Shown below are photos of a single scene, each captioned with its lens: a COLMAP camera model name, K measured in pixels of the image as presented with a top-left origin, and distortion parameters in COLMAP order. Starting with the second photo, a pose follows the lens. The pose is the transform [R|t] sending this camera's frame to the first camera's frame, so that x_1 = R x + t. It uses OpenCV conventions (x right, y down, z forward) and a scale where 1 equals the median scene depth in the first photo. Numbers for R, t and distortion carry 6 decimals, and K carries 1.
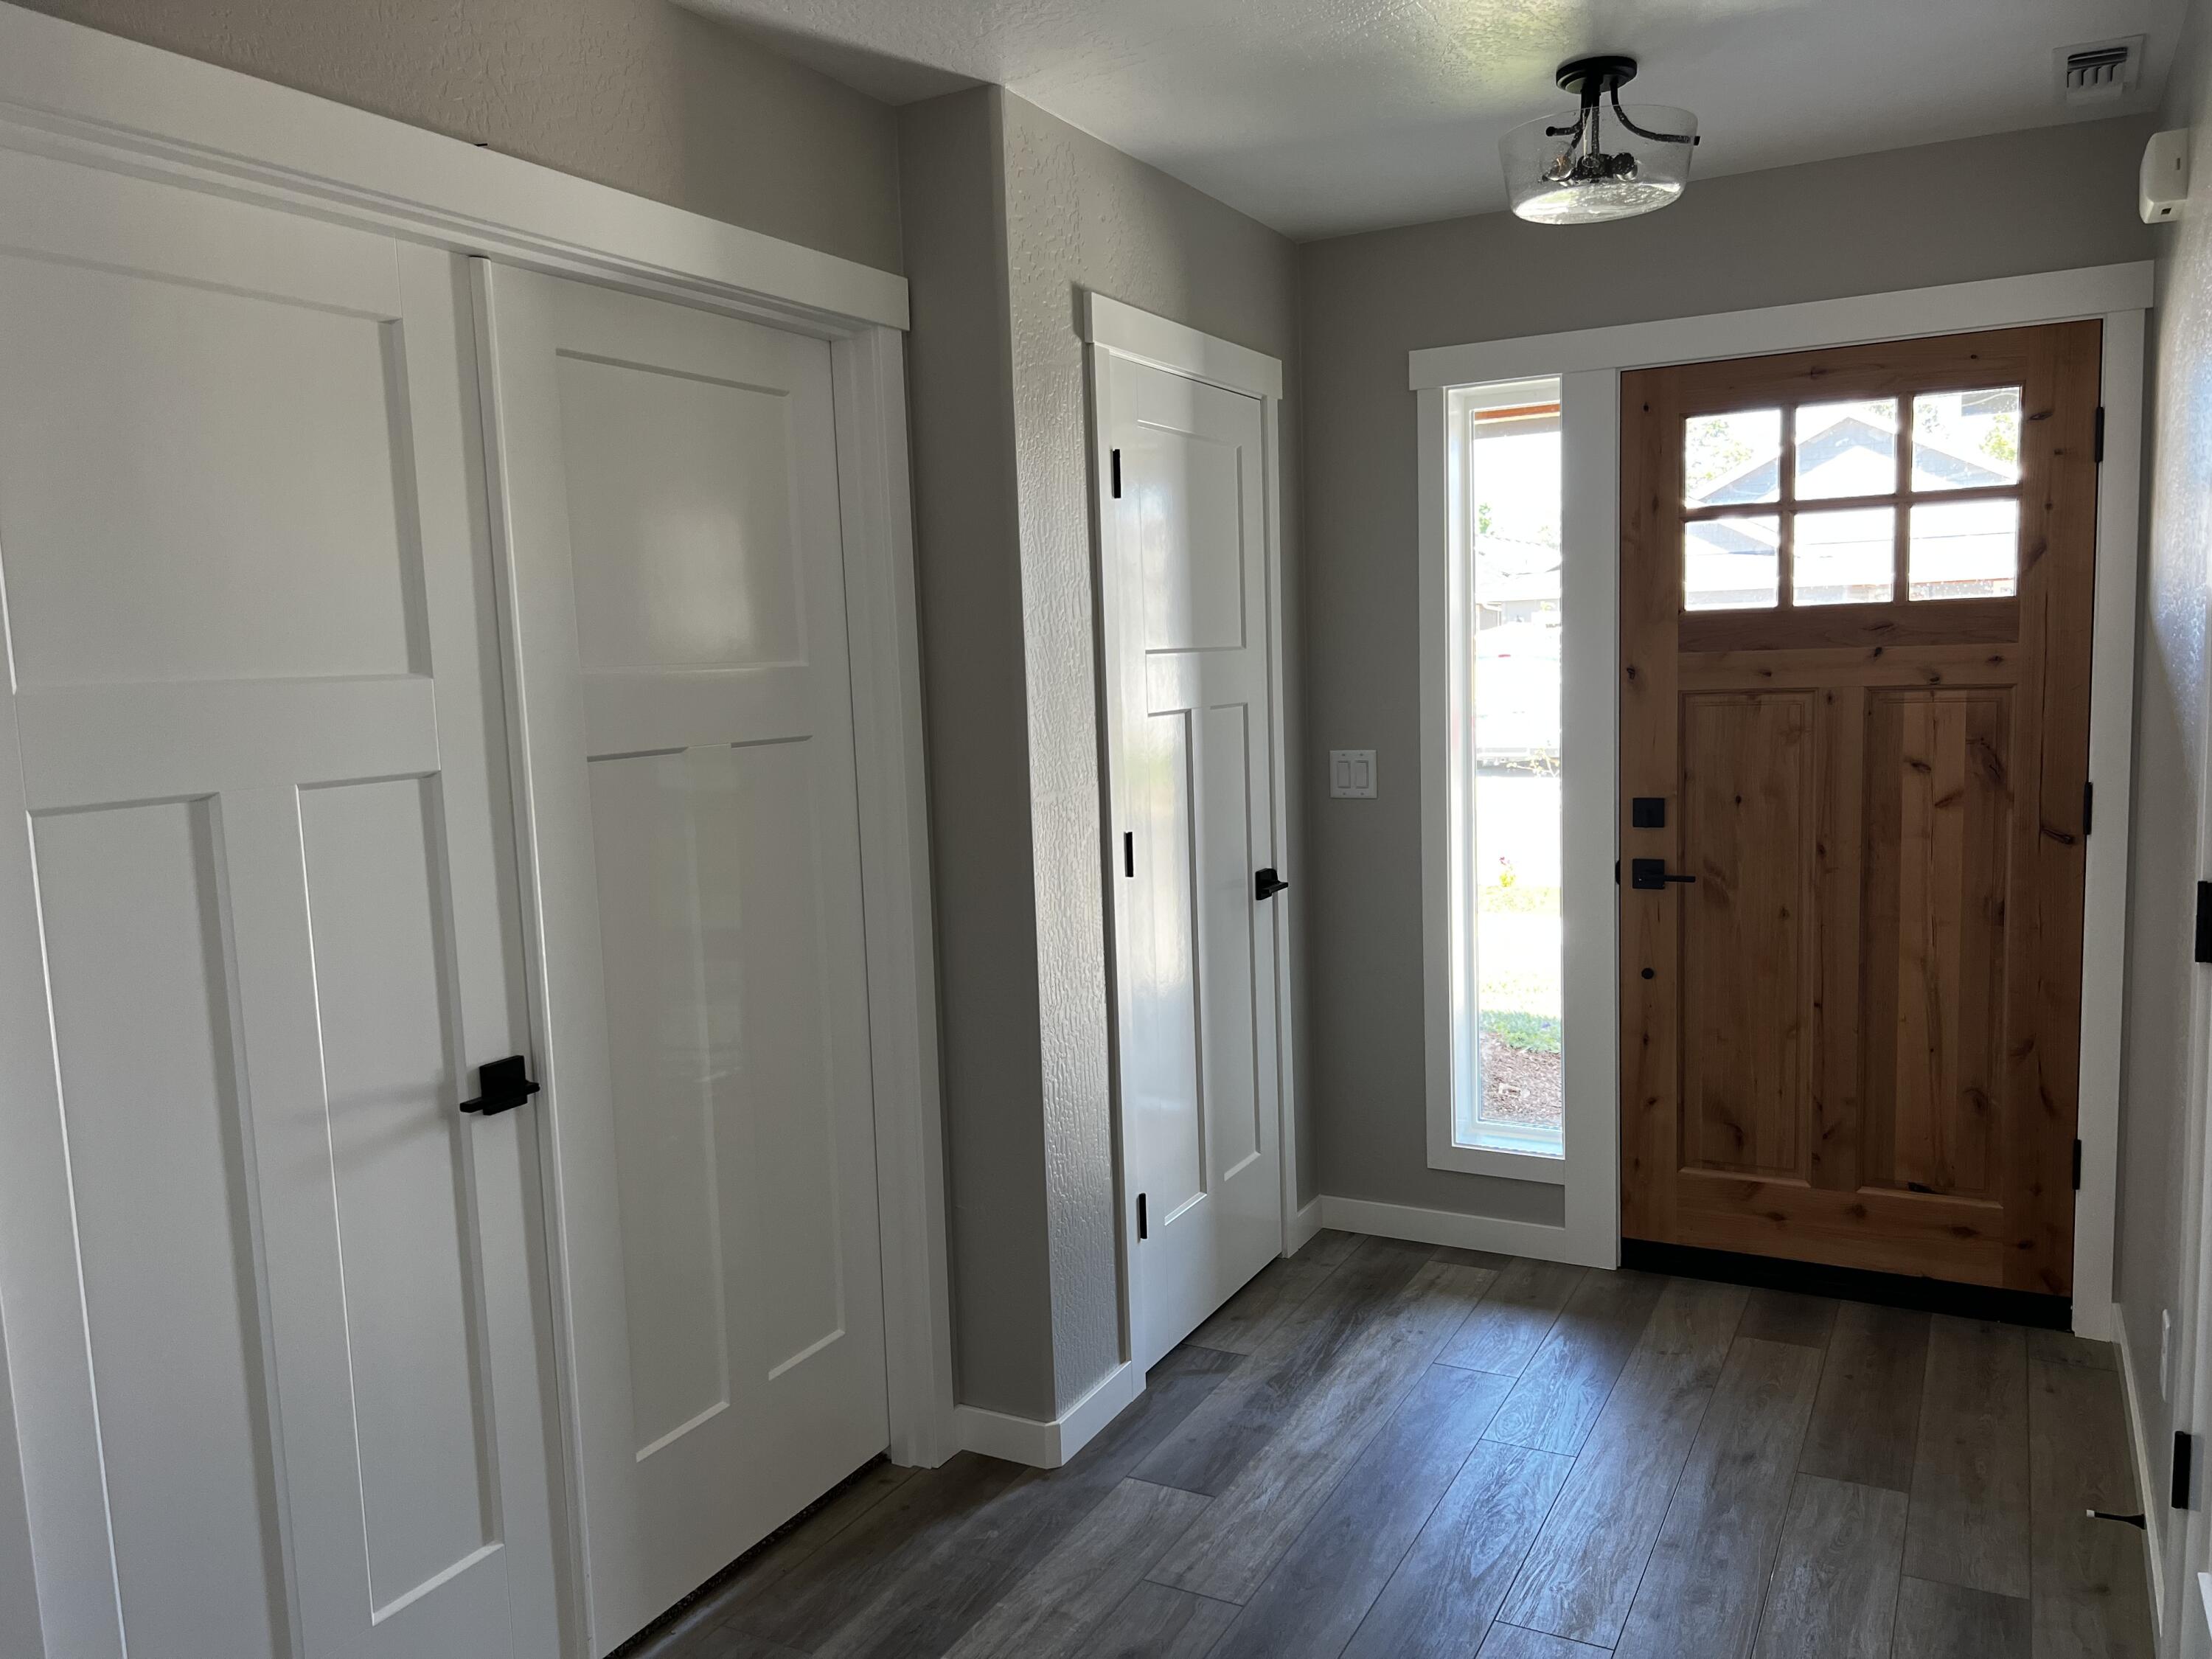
lens RADIAL K [[1654.9, 0, 1101.6], [0, 1654.9, 828.2], [0, 0, 1]] dist [0.005799, -0.014168]
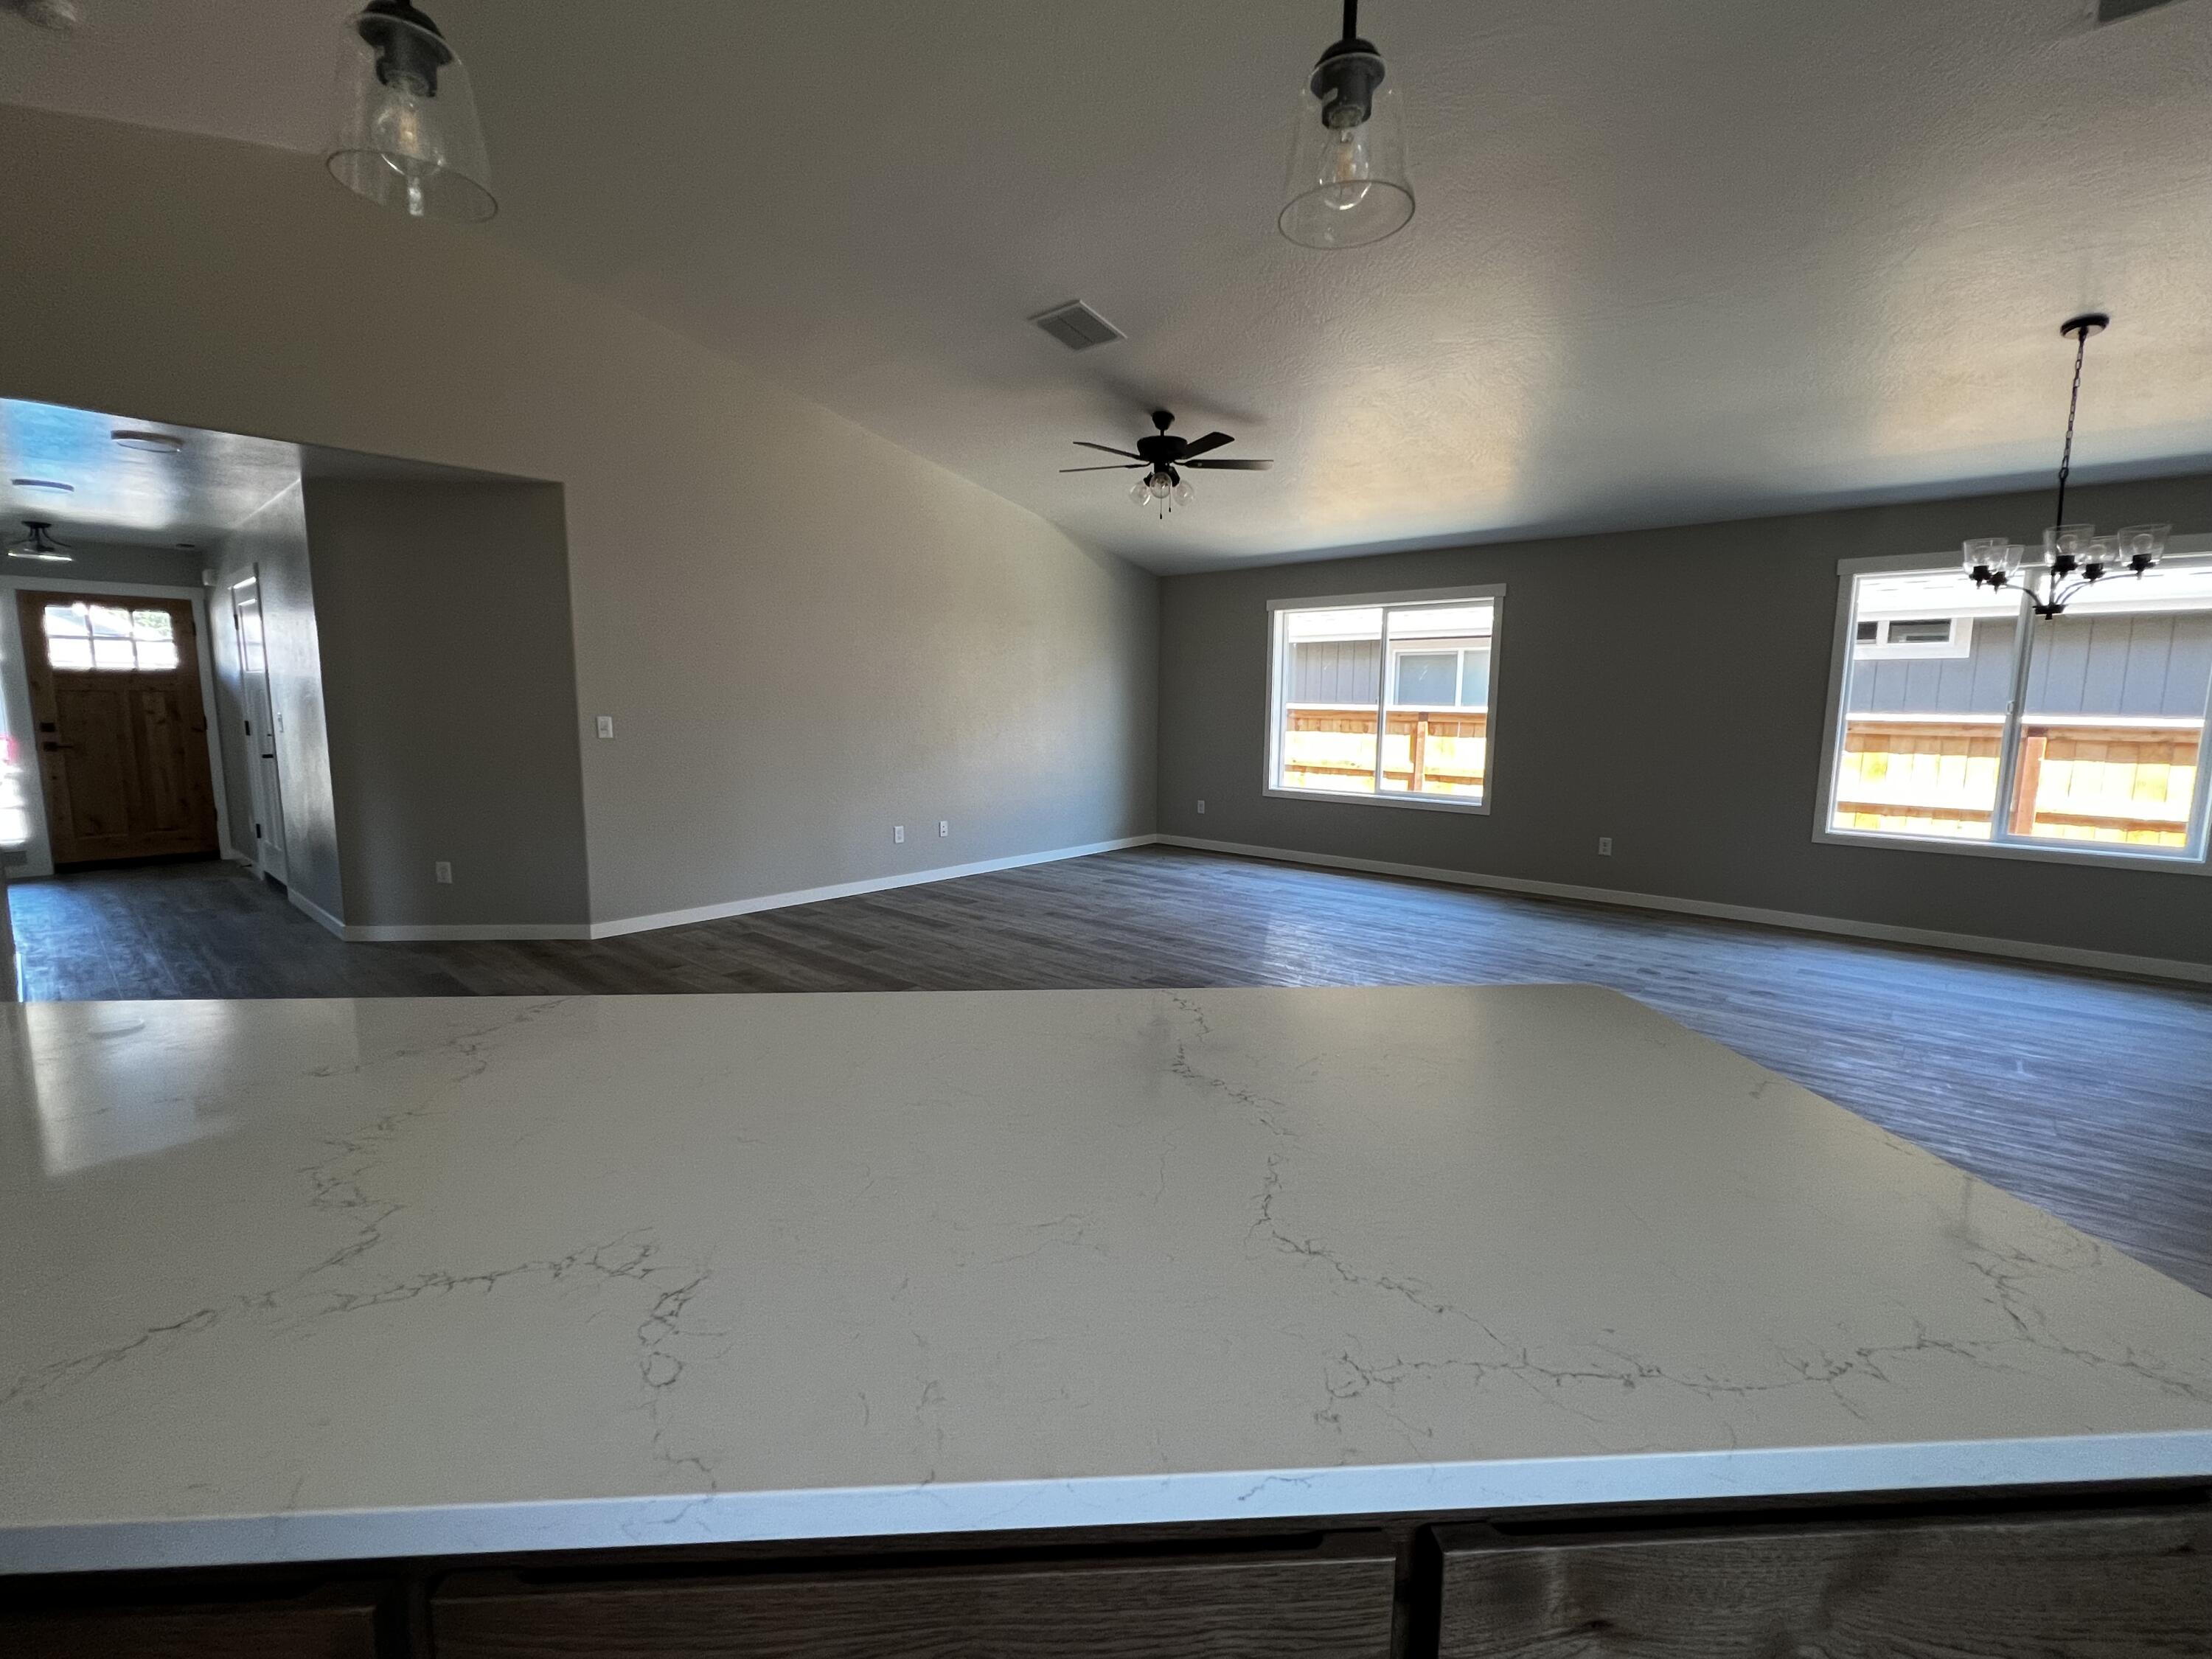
lens RADIAL K [[964.9, 0, 1101.0], [0, 964.9, 827.0], [0, 0, 1]] dist [-0.002891, 0.001229]
pose [[0.234648, -0.090533, 0.967855, -1.131660], [0.096895, 0.992873, 0.069382, 0.277076], [-0.967239, 0.077500, 0.241748, -1.577826]]
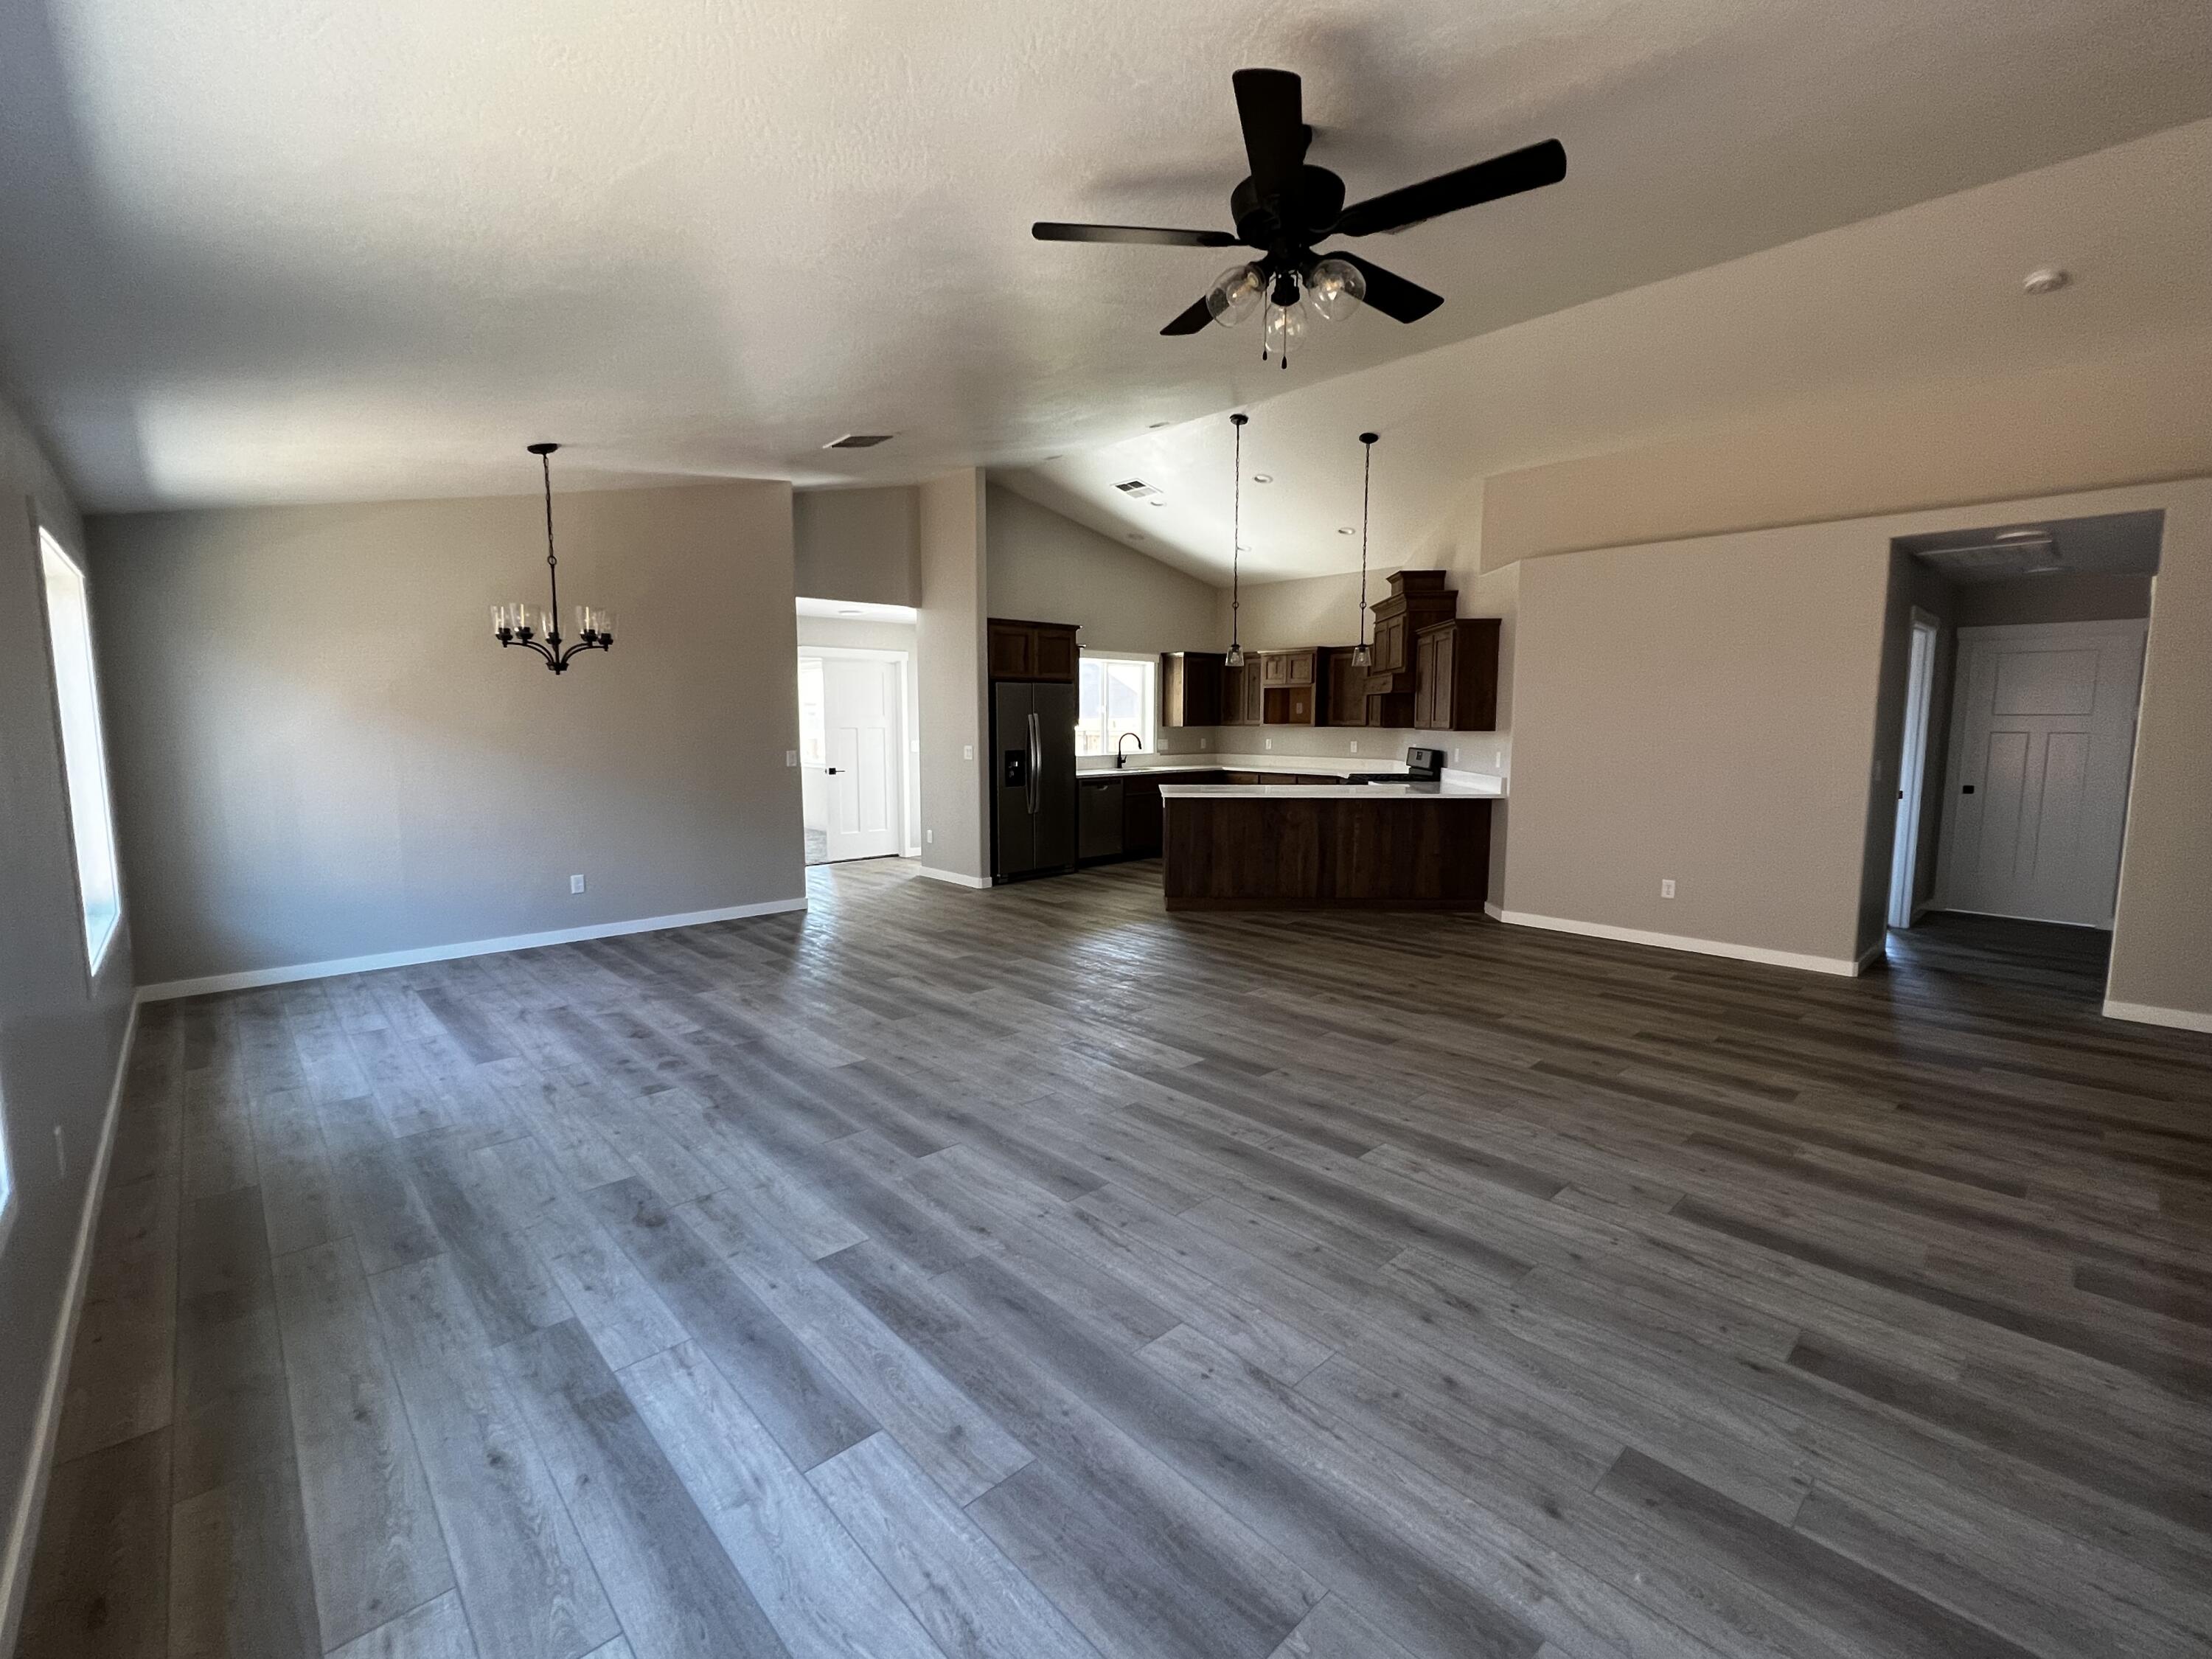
lens RADIAL K [[964.9, 0, 1112.1], [0, 964.9, 821.5], [0, 0, 1]] dist [-0.002891, 0.001229]
pose [[-0.313234, 0.138866, -0.939468, 1.323168], [-0.099551, 0.979000, 0.177901, 0.103976], [0.944444, 0.149250, -0.292832, -1.174404]]
